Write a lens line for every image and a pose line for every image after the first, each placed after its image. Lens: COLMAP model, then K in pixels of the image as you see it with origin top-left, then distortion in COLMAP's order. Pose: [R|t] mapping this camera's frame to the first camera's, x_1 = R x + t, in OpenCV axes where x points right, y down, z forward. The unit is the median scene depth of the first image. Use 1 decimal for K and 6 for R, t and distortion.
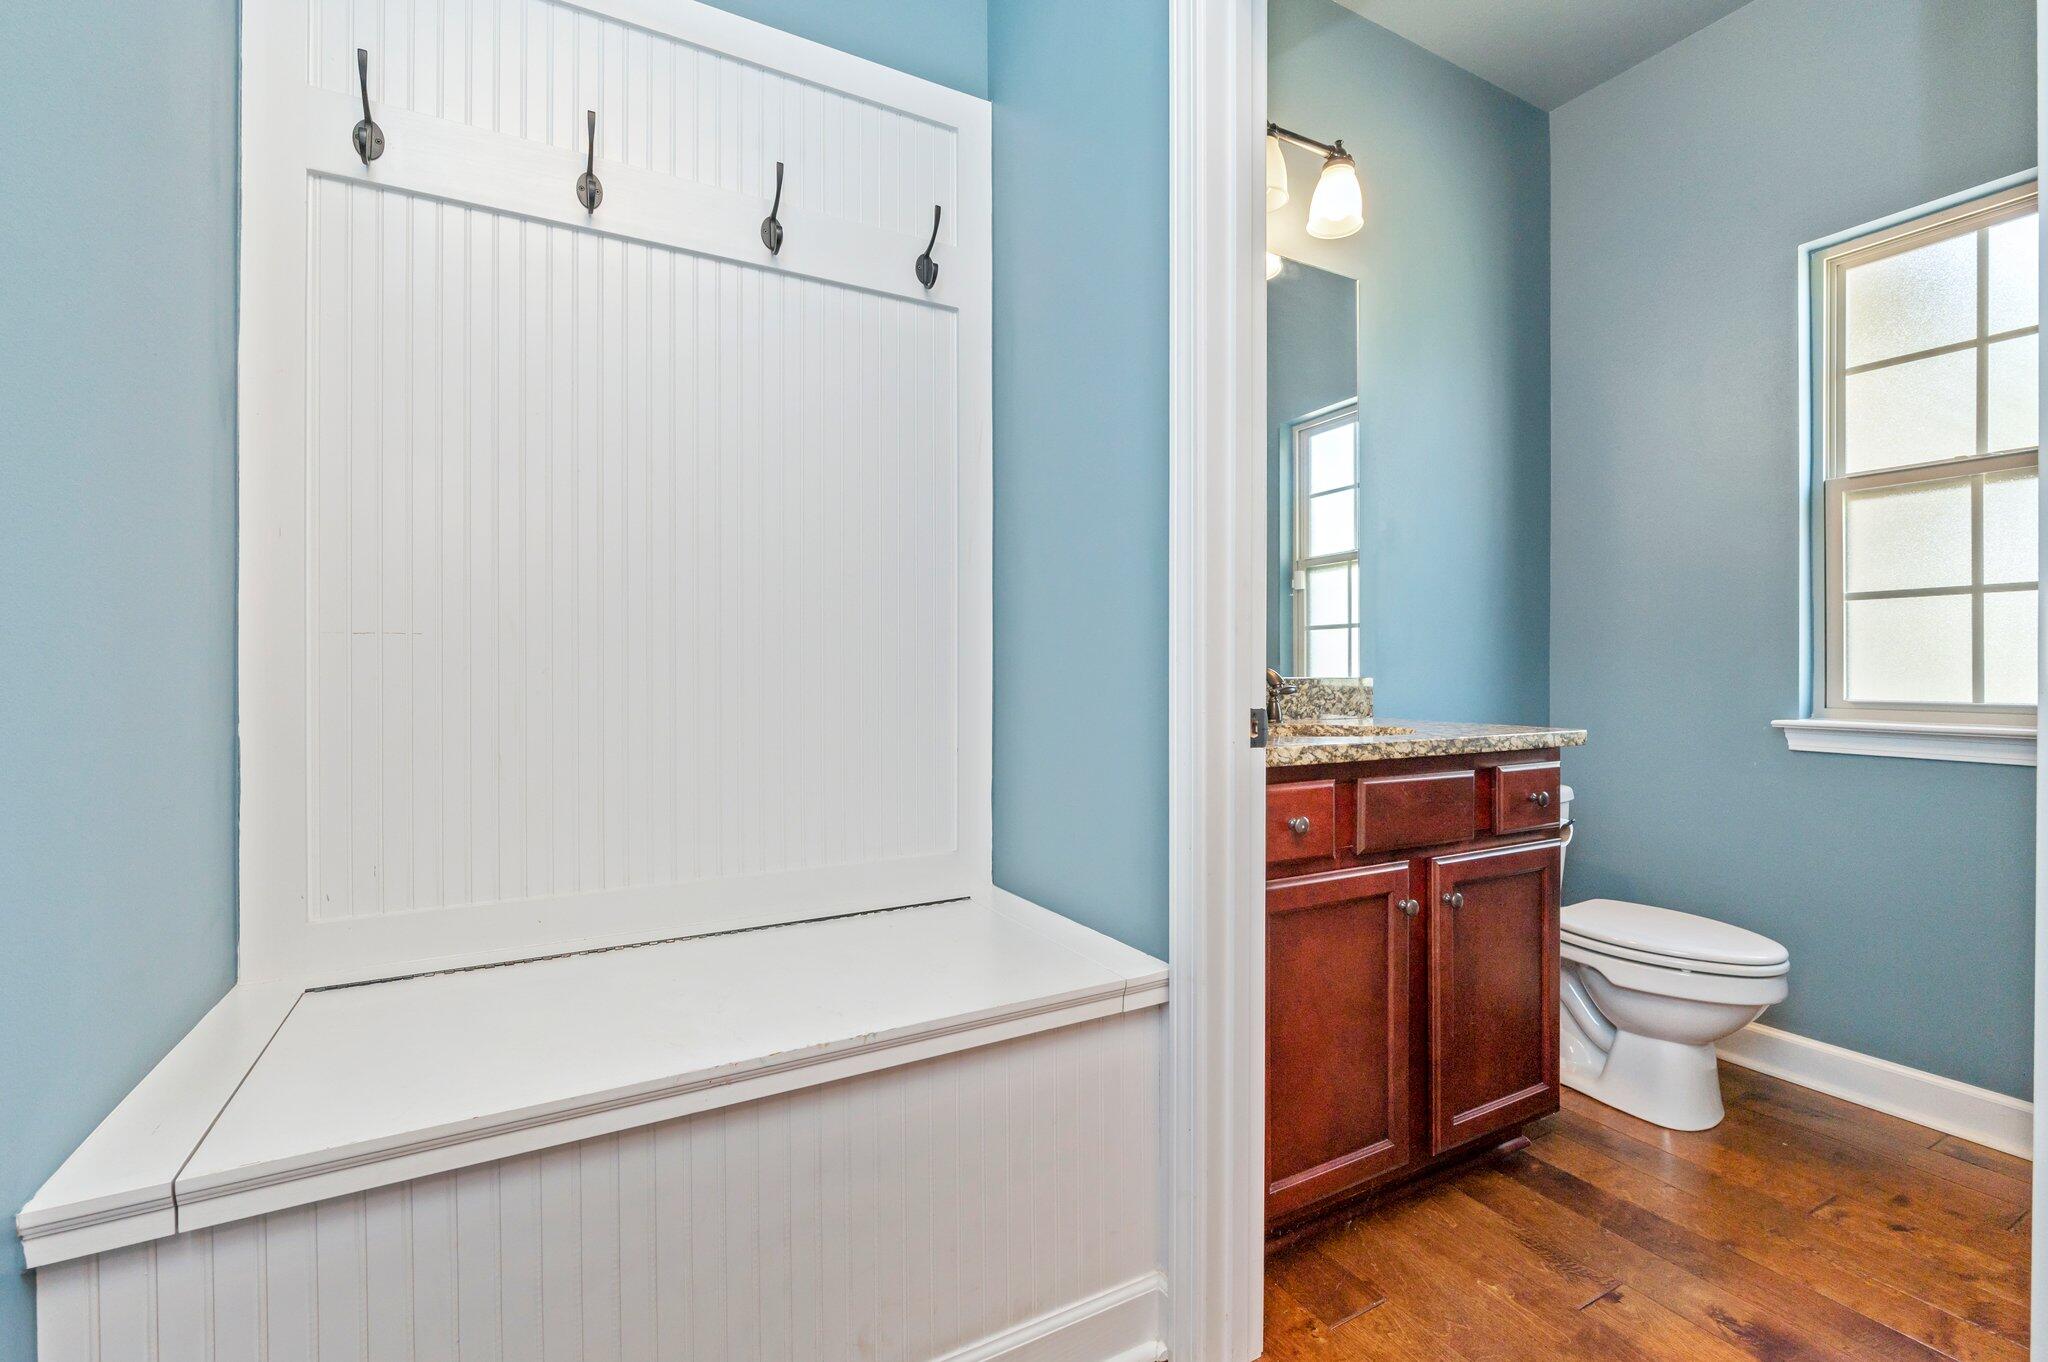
lens RADIAL K [[884.1, 0, 1031.9], [0, 884.1, 671.6], [0, 0, 1]] dist [-0.000828, -0.000340]
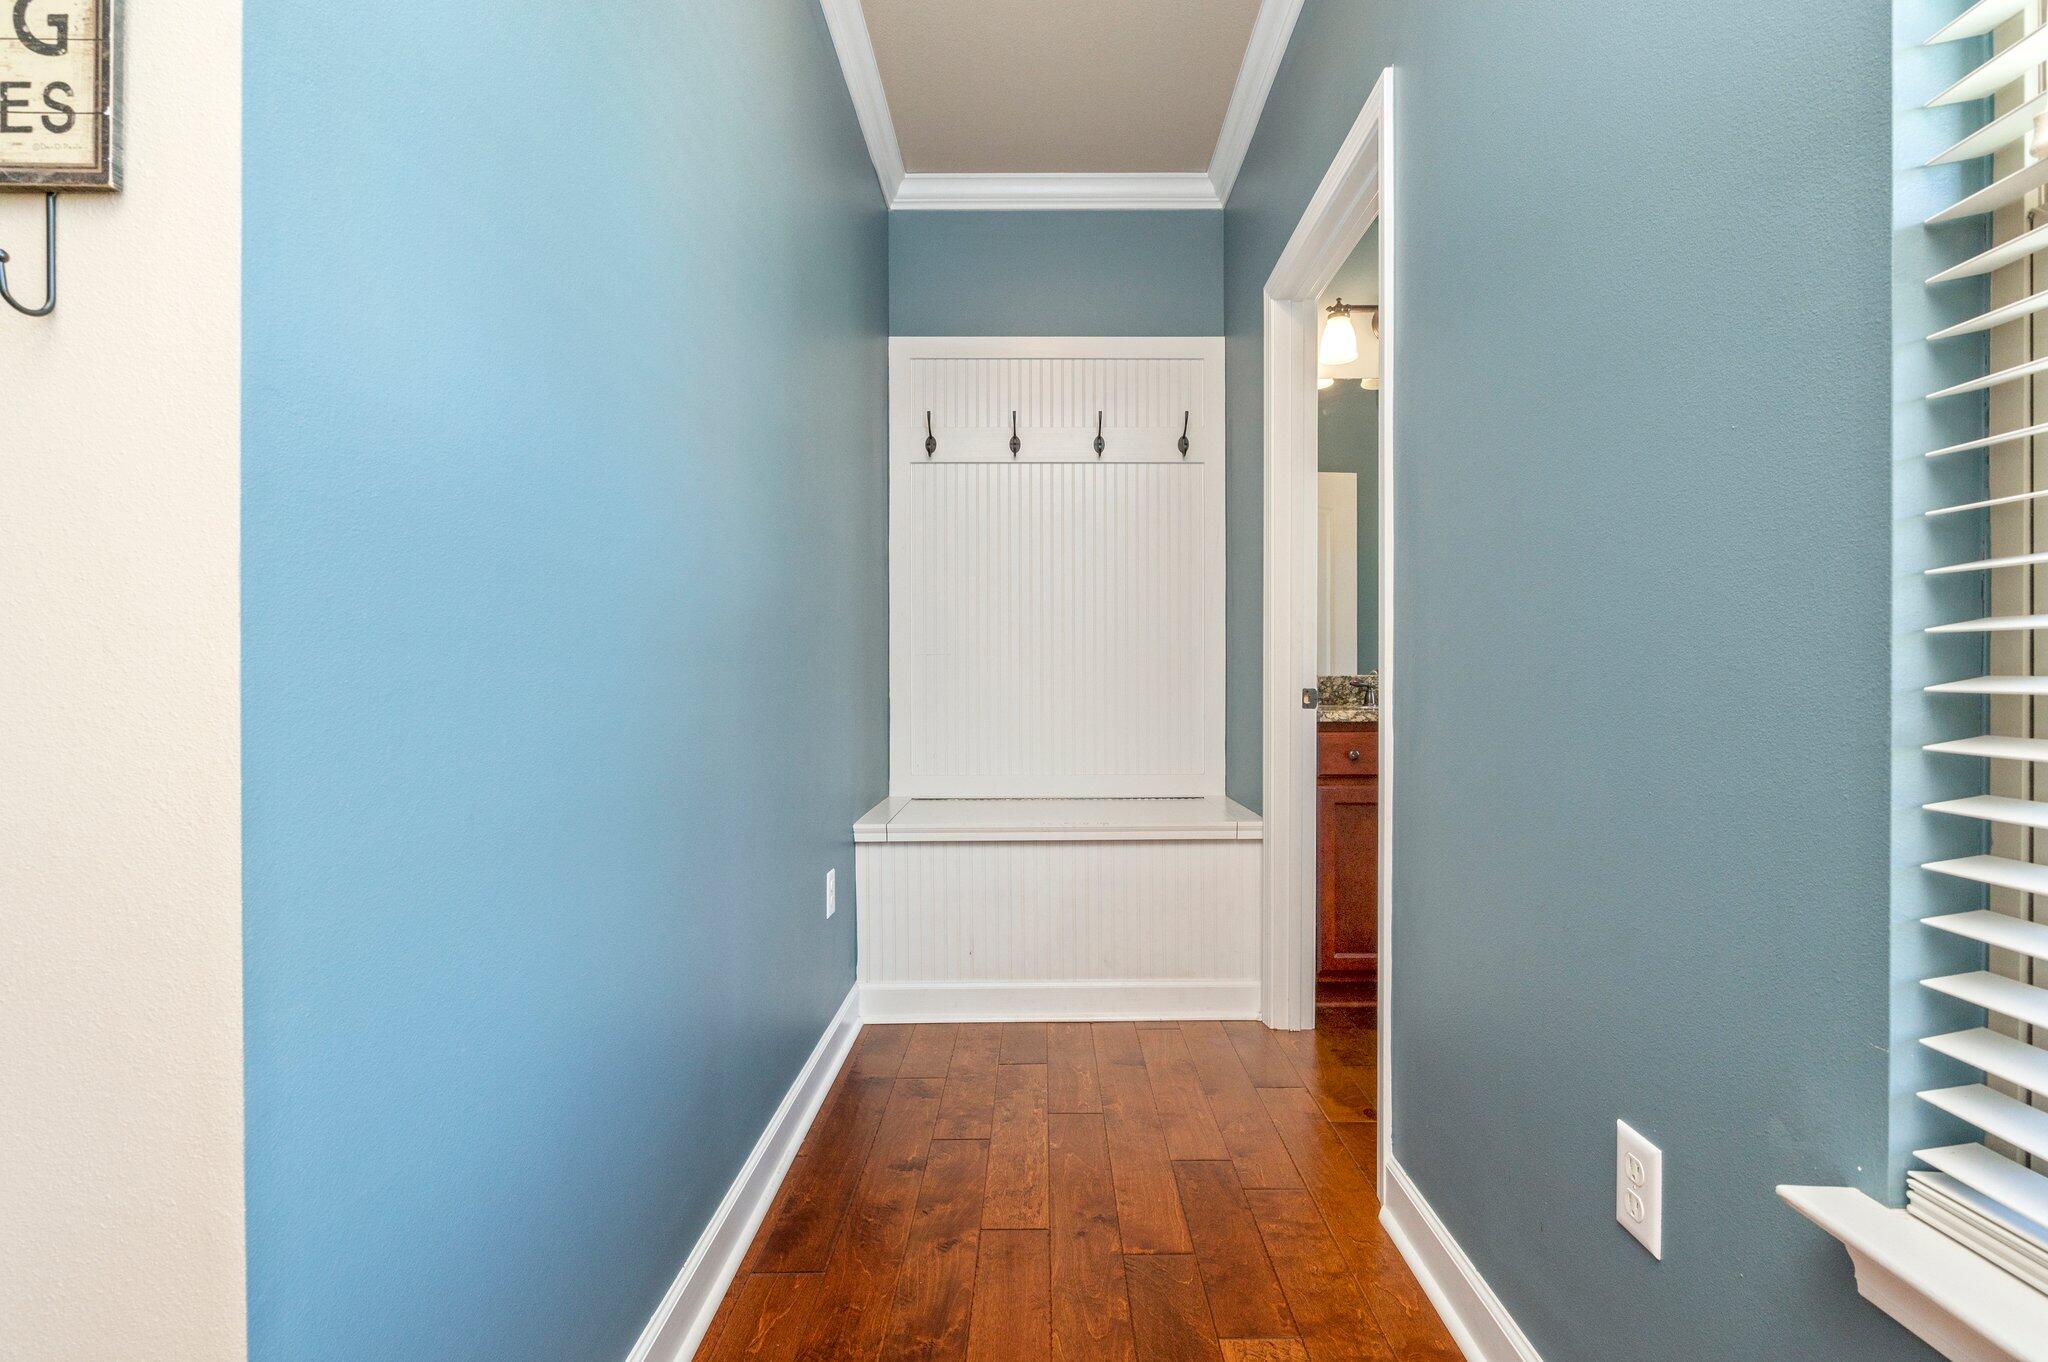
lens RADIAL K [[891.7, 0, 1024.0], [0, 891.7, 681.0], [0, 0, 1]] dist [-0.001833, -0.000606]
pose [[0.866020, 0.004526, -0.499989, 0.424172], [-0.003113, 0.999988, 0.003661, 0.013448], [0.500000, -0.001614, 0.866024, -0.605690]]
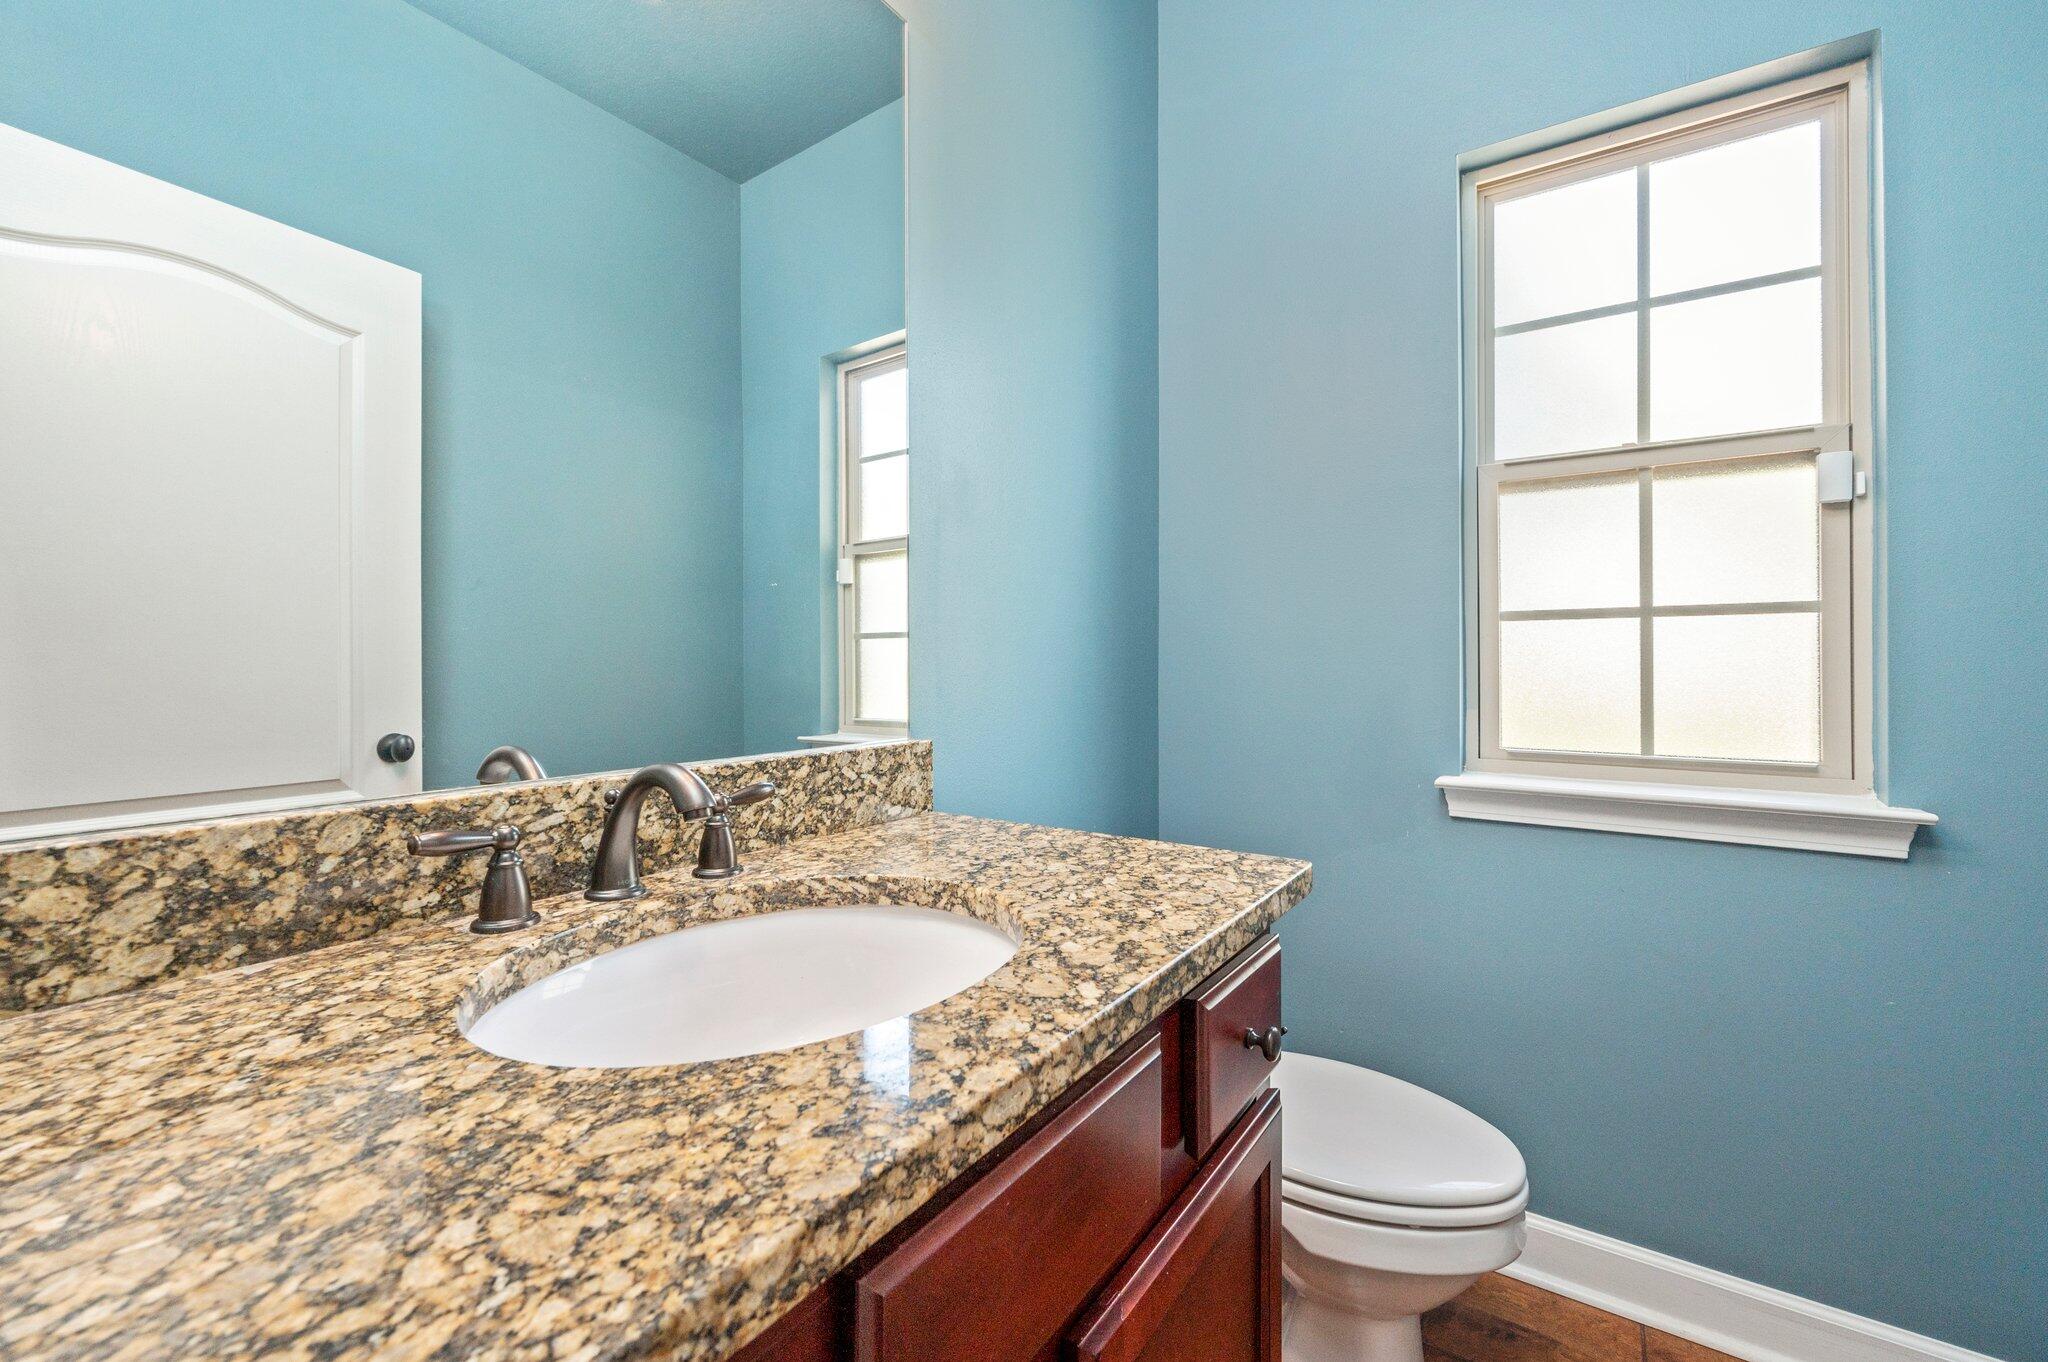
lens RADIAL K [[848.9, 0, 1024.0], [0, 848.9, 681.0], [0, 0, 1]] dist [-0.001403, -0.000072]
pose [[0.895135, -0.009276, 0.445698, 0.220842], [0.001472, 0.999840, 0.017852, -0.044530], [-0.445792, -0.015324, 0.895005, 0.550159]]
